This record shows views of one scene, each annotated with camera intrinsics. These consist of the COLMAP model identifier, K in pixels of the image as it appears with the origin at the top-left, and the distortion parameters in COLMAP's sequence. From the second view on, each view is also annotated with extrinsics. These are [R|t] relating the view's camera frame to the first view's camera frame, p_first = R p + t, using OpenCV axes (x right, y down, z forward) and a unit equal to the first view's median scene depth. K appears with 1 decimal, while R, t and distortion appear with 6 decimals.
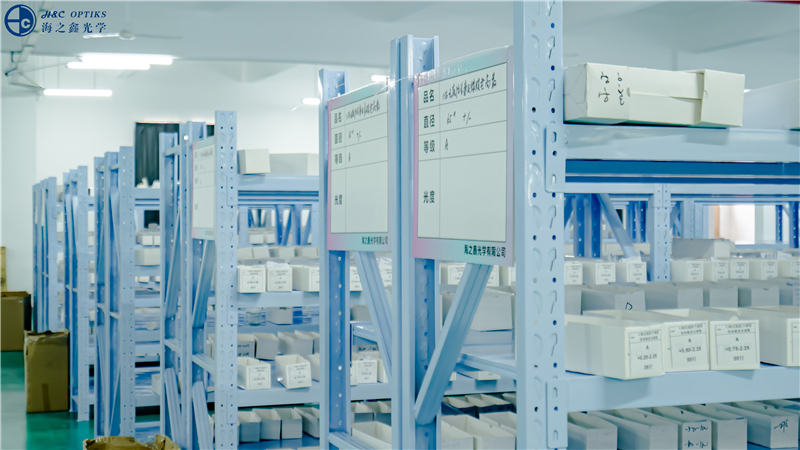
lens RADIAL K [[1173.9, 0, 400.0], [0, 1173.9, 225.0], [0, 0, 1]] dist [0.034465, 0.099473]
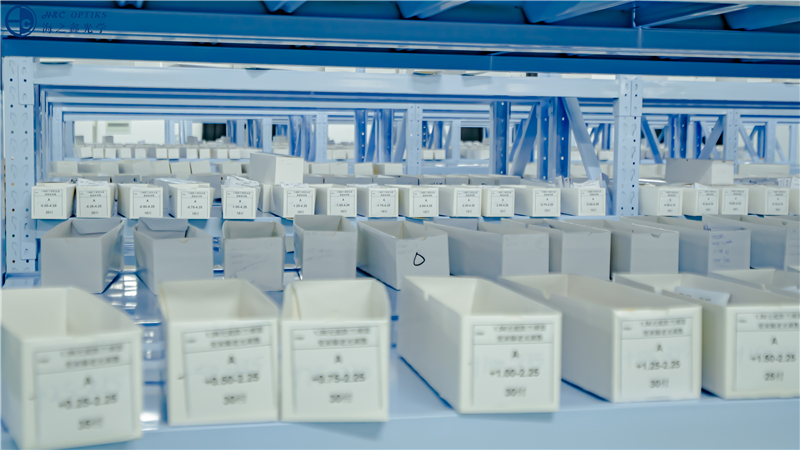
lens RADIAL K [[1173.9, 0, 400.0], [0, 1173.9, 225.0], [0, 0, 1]] dist [0.034465, 0.099473]
pose [[0.994756, 0.021840, -0.099917, 0.298202], [-0.014838, 0.997416, 0.070289, 0.007168], [0.101194, -0.068438, 0.992510, 0.442693]]
